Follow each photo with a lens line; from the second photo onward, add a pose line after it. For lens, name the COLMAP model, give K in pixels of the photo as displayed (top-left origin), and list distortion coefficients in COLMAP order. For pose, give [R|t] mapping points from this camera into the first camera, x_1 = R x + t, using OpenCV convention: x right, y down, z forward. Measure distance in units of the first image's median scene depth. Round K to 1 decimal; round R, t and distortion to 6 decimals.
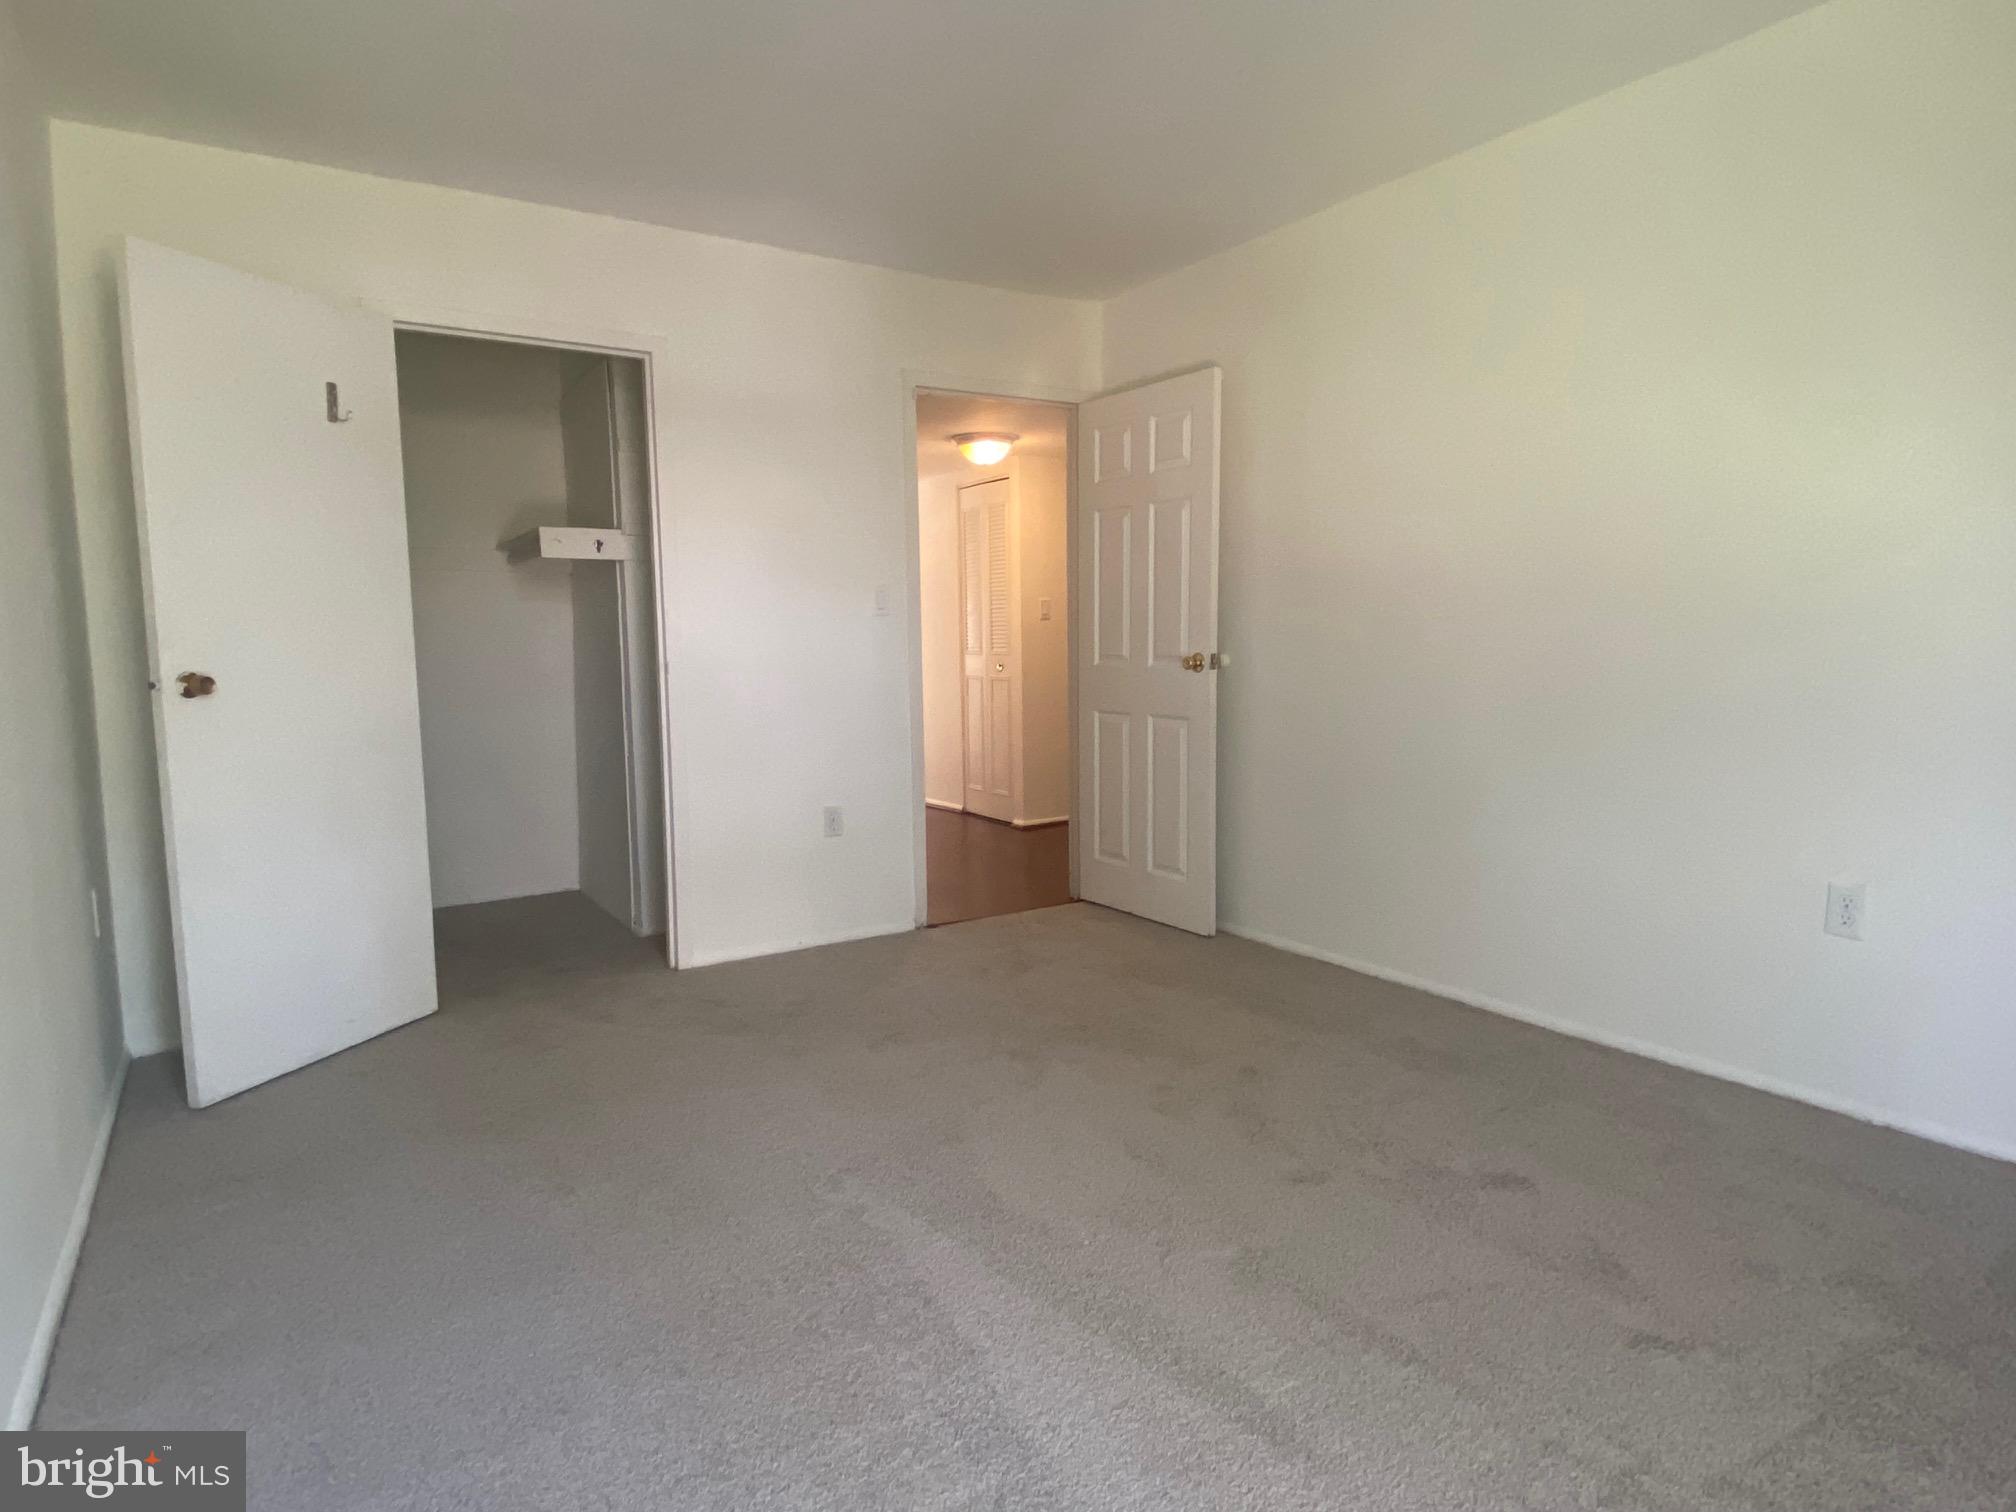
lens RADIAL K [[1156.4, 0, 1002.3], [0, 1156.4, 744.5], [0, 0, 1]] dist [0.068830, -0.061417]
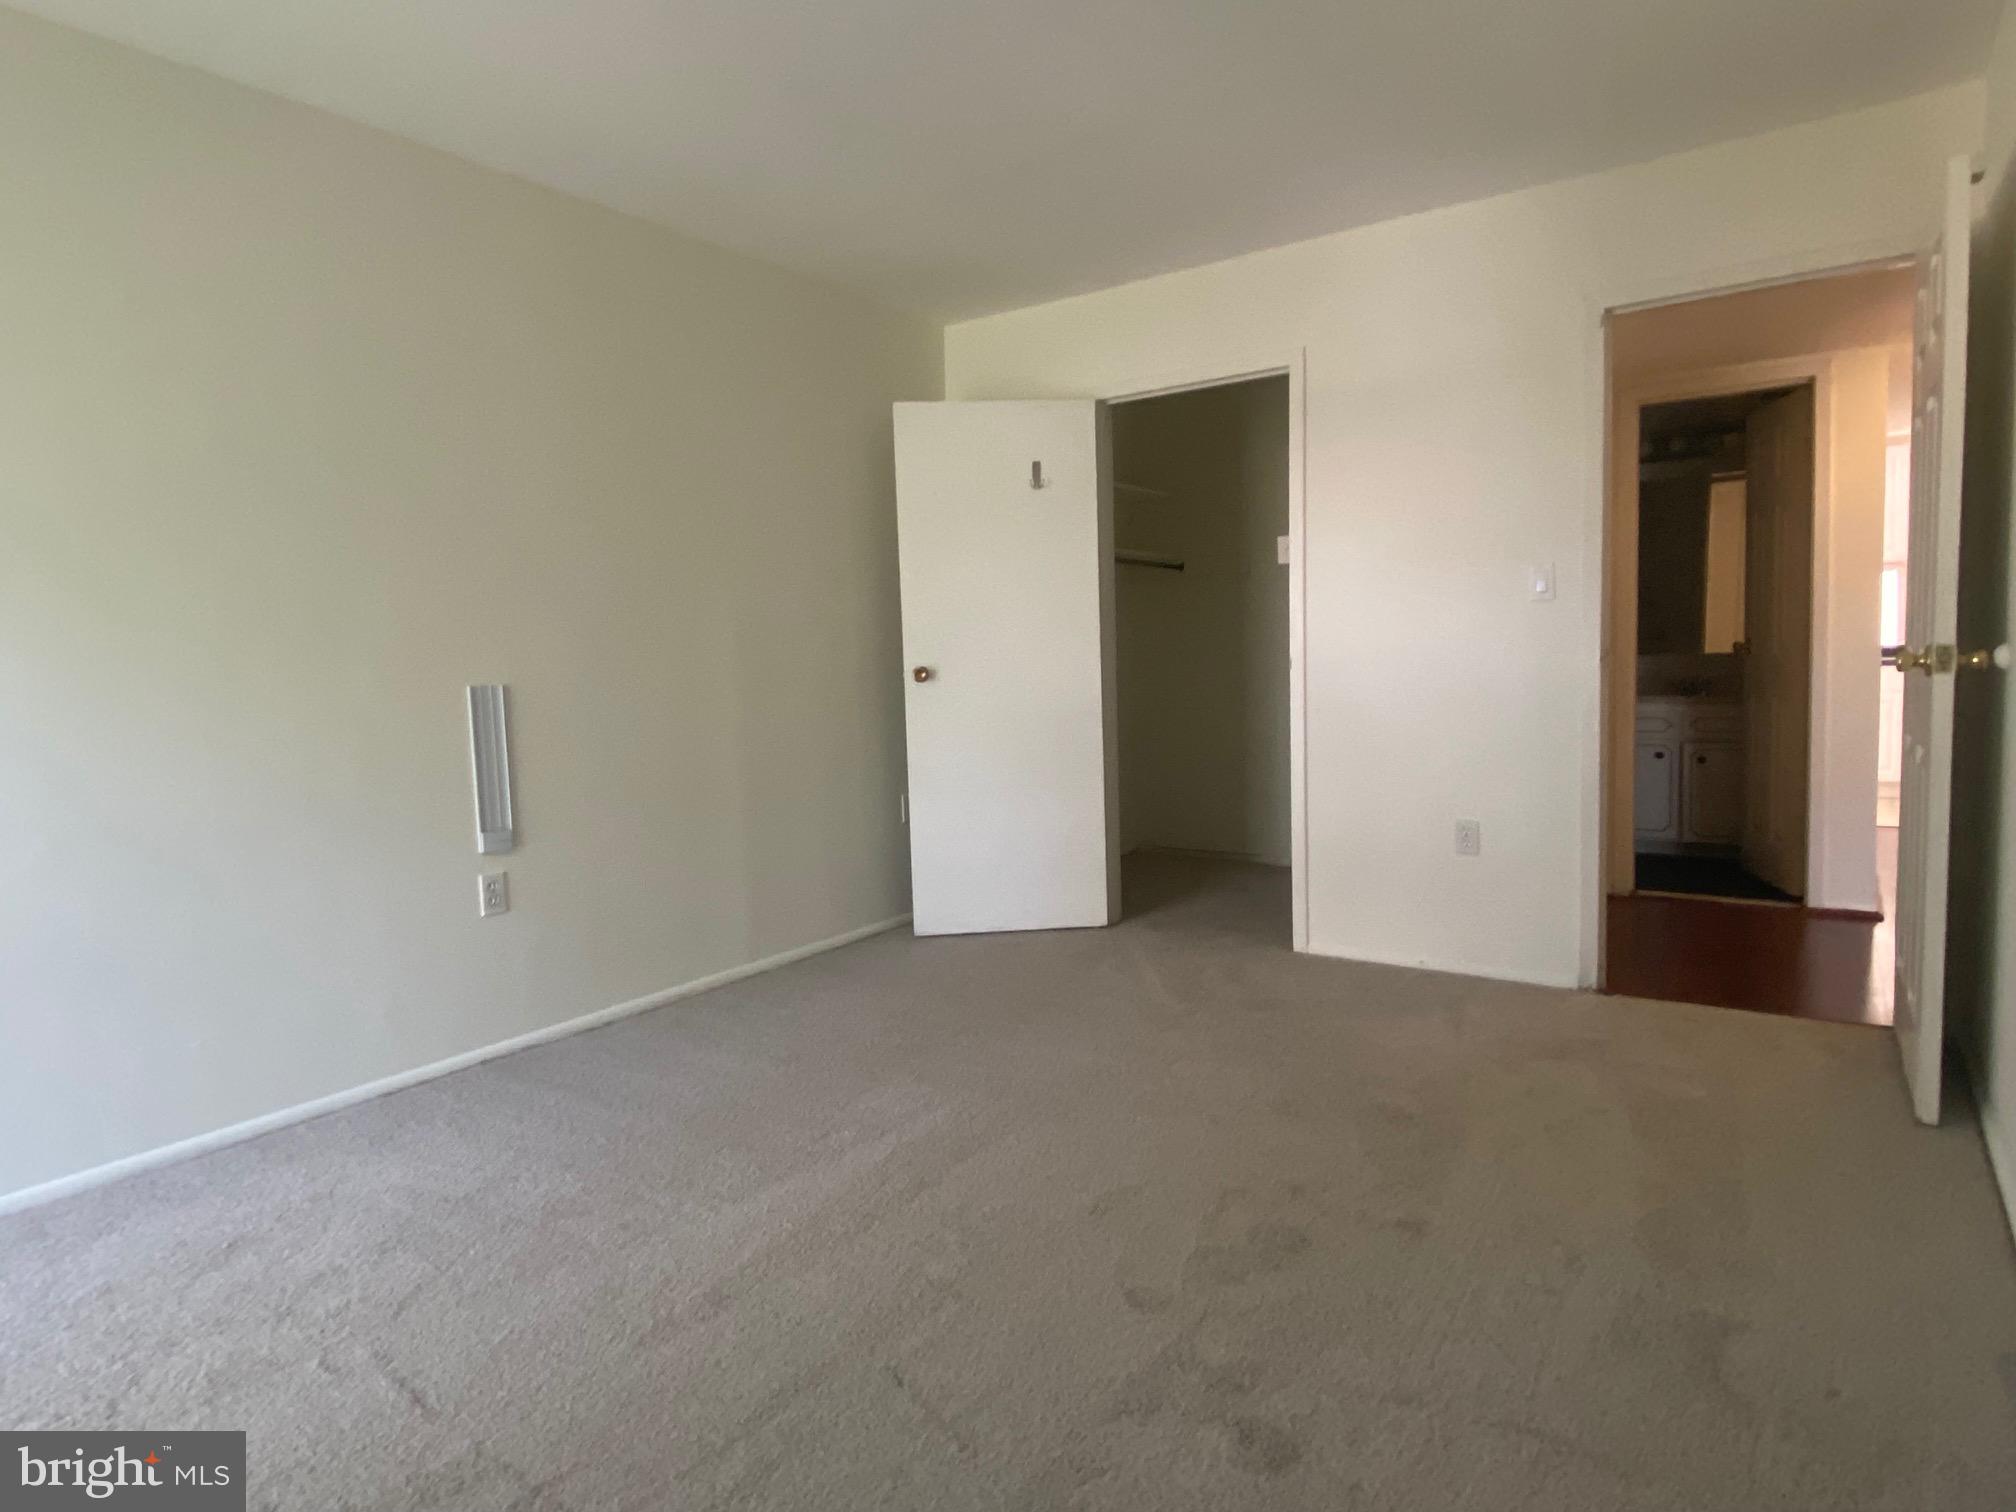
lens RADIAL K [[1156.4, 0, 1002.3], [0, 1156.4, 744.5], [0, 0, 1]] dist [0.068830, -0.061417]
pose [[0.382804, 0.077837, -0.920545, 0.655615], [-0.061773, 0.996371, 0.058560, -0.043391], [0.921762, 0.034448, 0.386223, 0.396054]]
